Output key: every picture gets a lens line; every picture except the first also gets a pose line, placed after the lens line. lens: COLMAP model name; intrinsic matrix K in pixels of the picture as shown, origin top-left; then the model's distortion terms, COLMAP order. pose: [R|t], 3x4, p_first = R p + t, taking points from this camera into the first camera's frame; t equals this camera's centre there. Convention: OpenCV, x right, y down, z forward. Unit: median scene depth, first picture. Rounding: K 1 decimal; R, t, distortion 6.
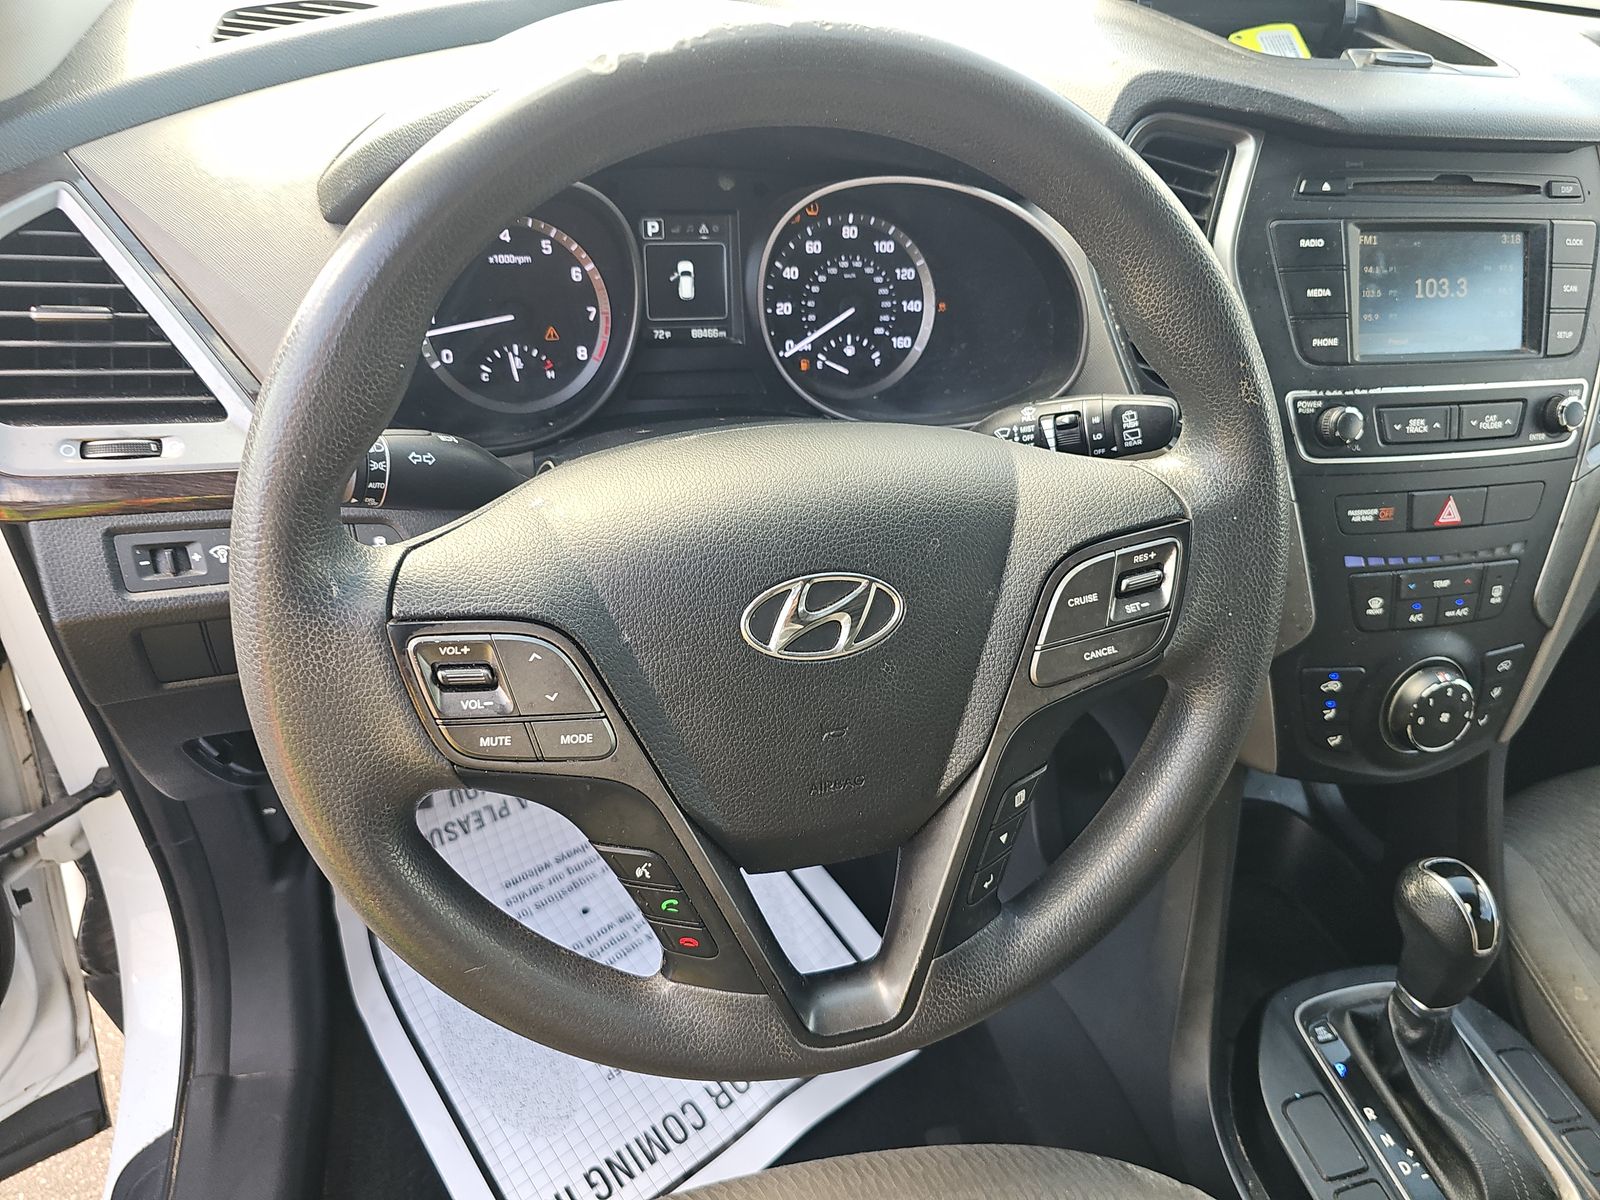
lens RADIAL K [[1129.8, 0, 797.7], [0, 1129.8, 611.2], [0, 0, 1]] dist [0.045168, -0.062556]
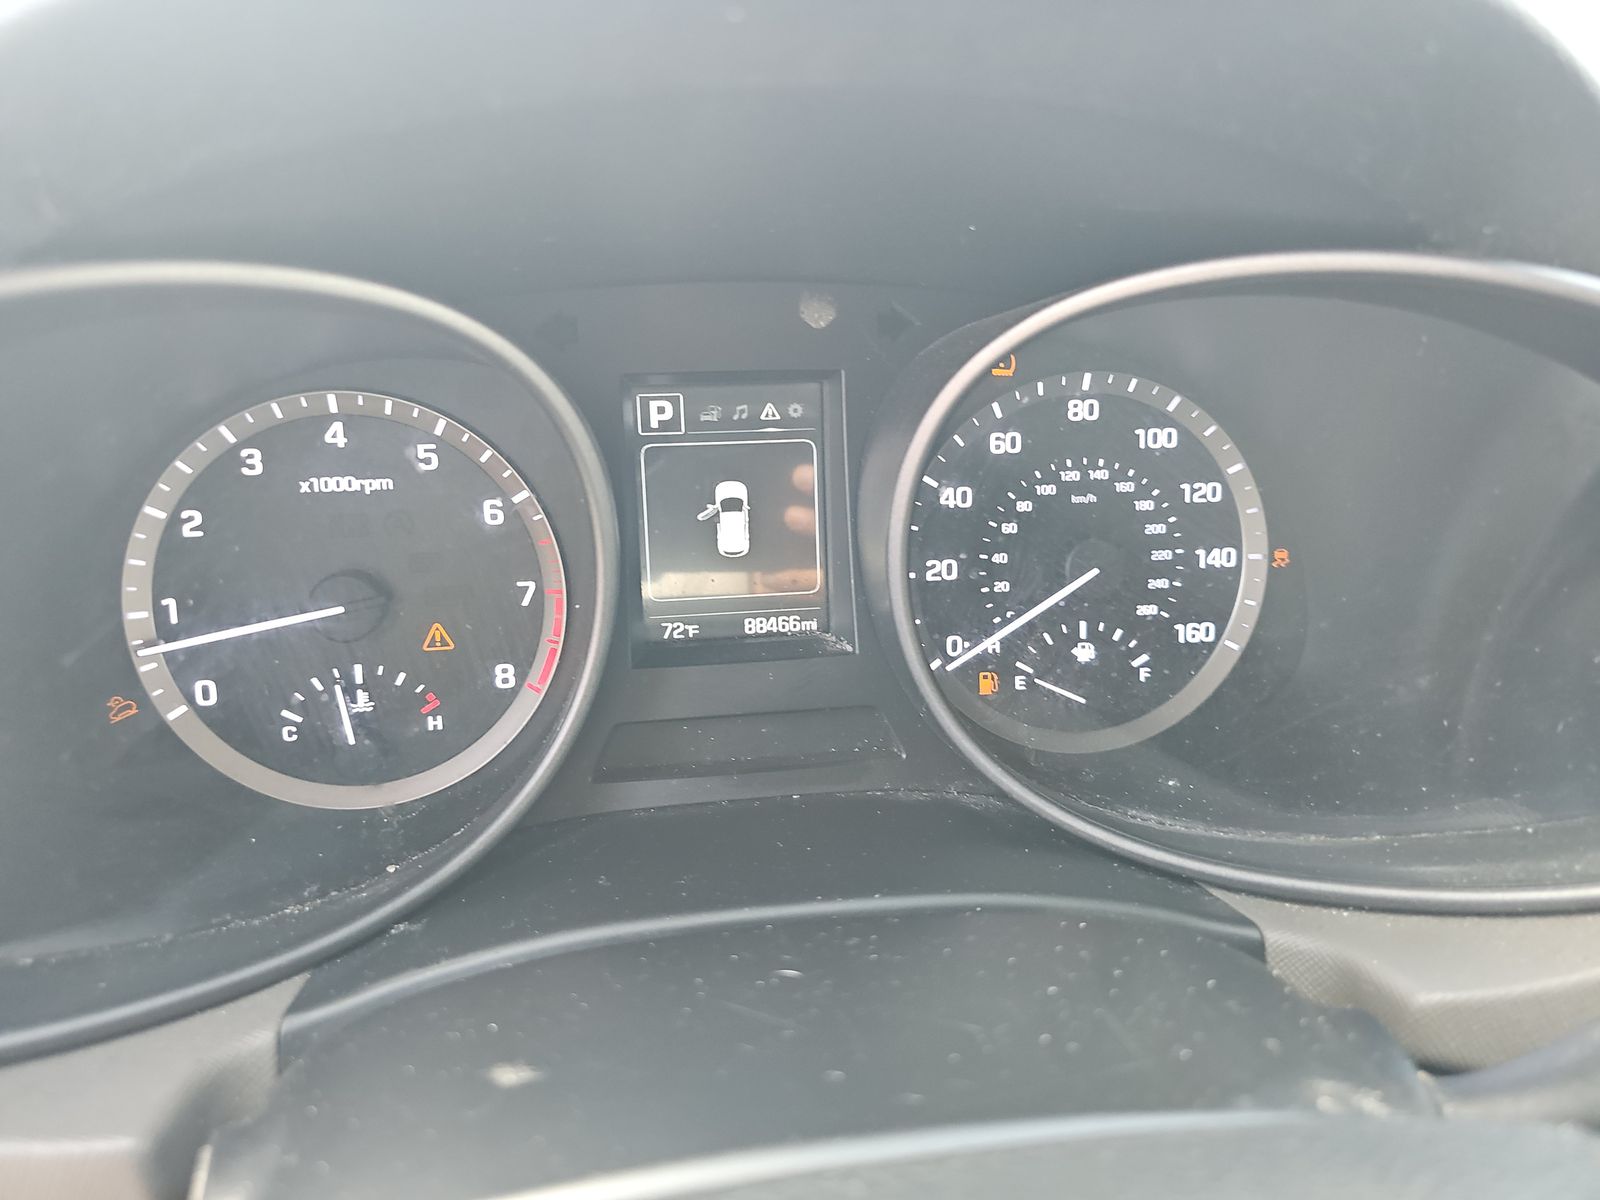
lens RADIAL K [[1089.7, 0, 802.2], [0, 1089.7, 583.8], [0, 0, 1]] dist [0.065777, -0.054310]
pose [[0.995715, -0.011733, -0.091727, -0.031479], [-0.004802, 0.984021, -0.177988, -0.199725], [0.092349, 0.177666, 0.979748, 0.612080]]
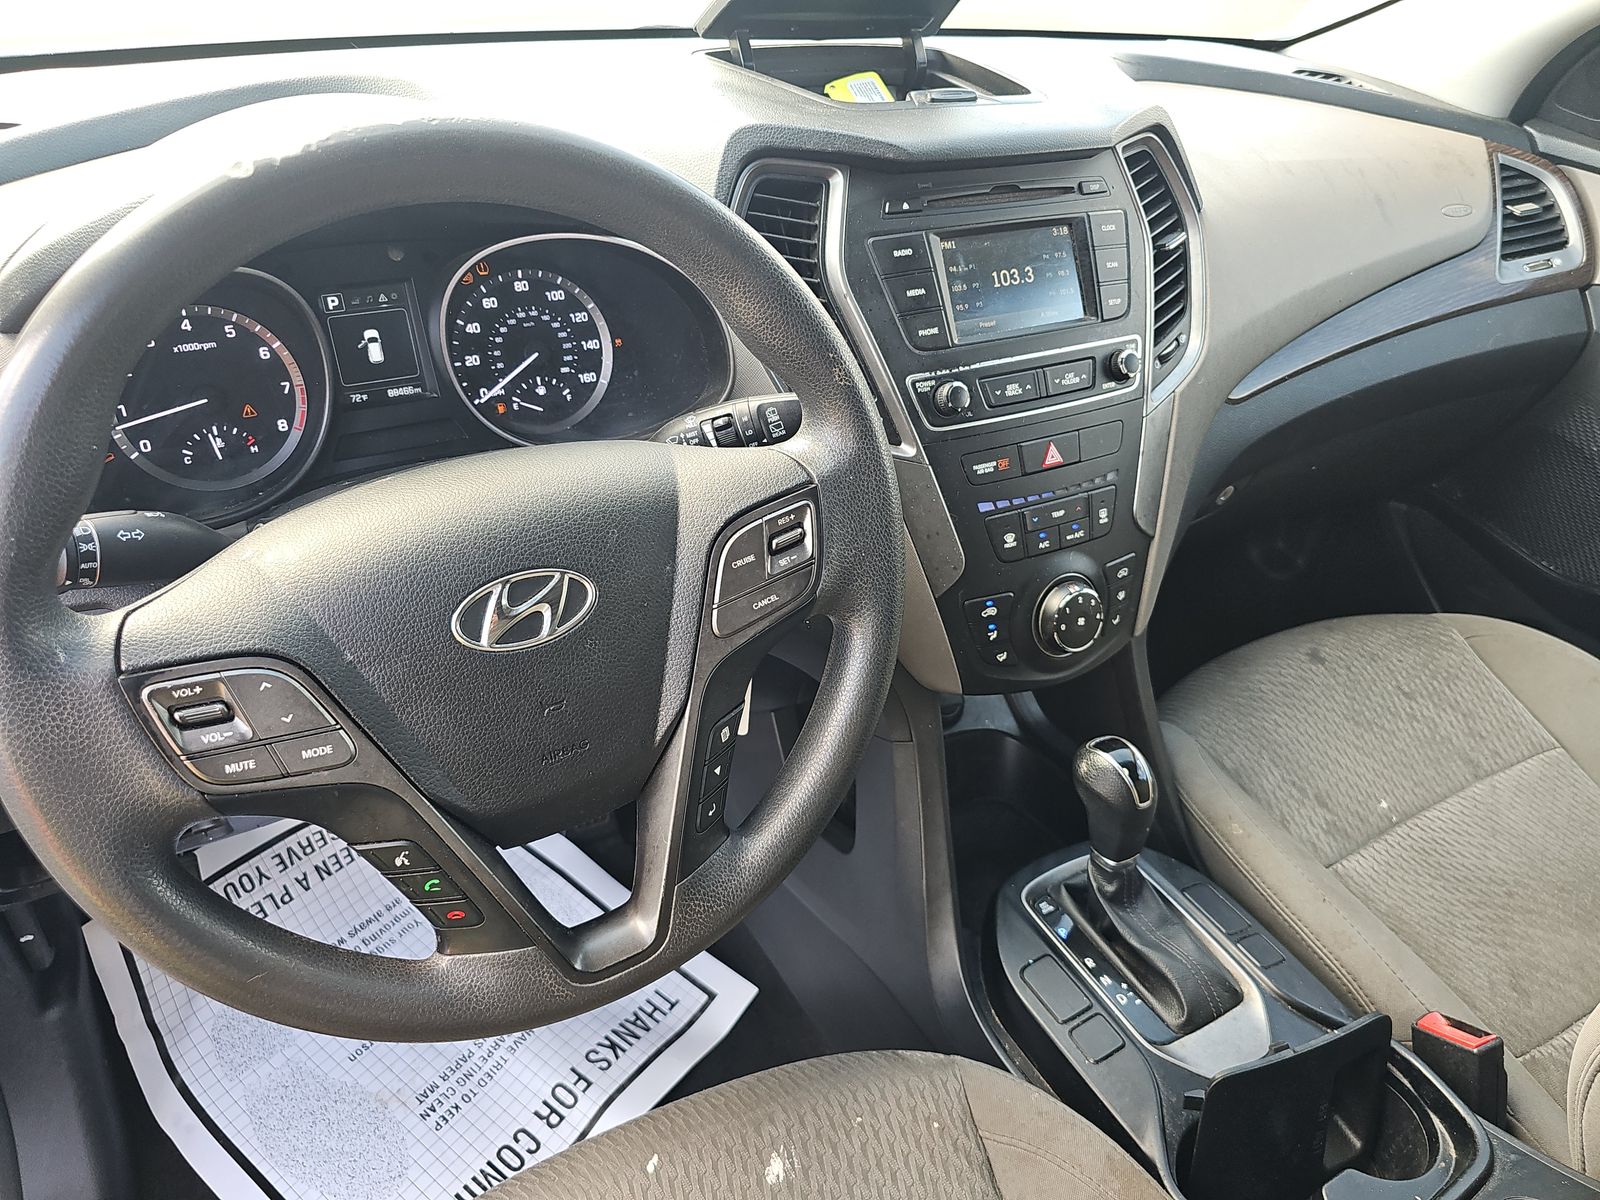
lens RADIAL K [[1123.4, 0, 800.0], [0, 1123.4, 600.0], [0, 0, 1]] dist [0.048757, -0.057636]
pose [[0.966448, -0.167861, 0.194424, 0.047055], [0.176073, 0.984044, -0.025628, 0.048775], [-0.187020, 0.059001, 0.980583, -0.127476]]
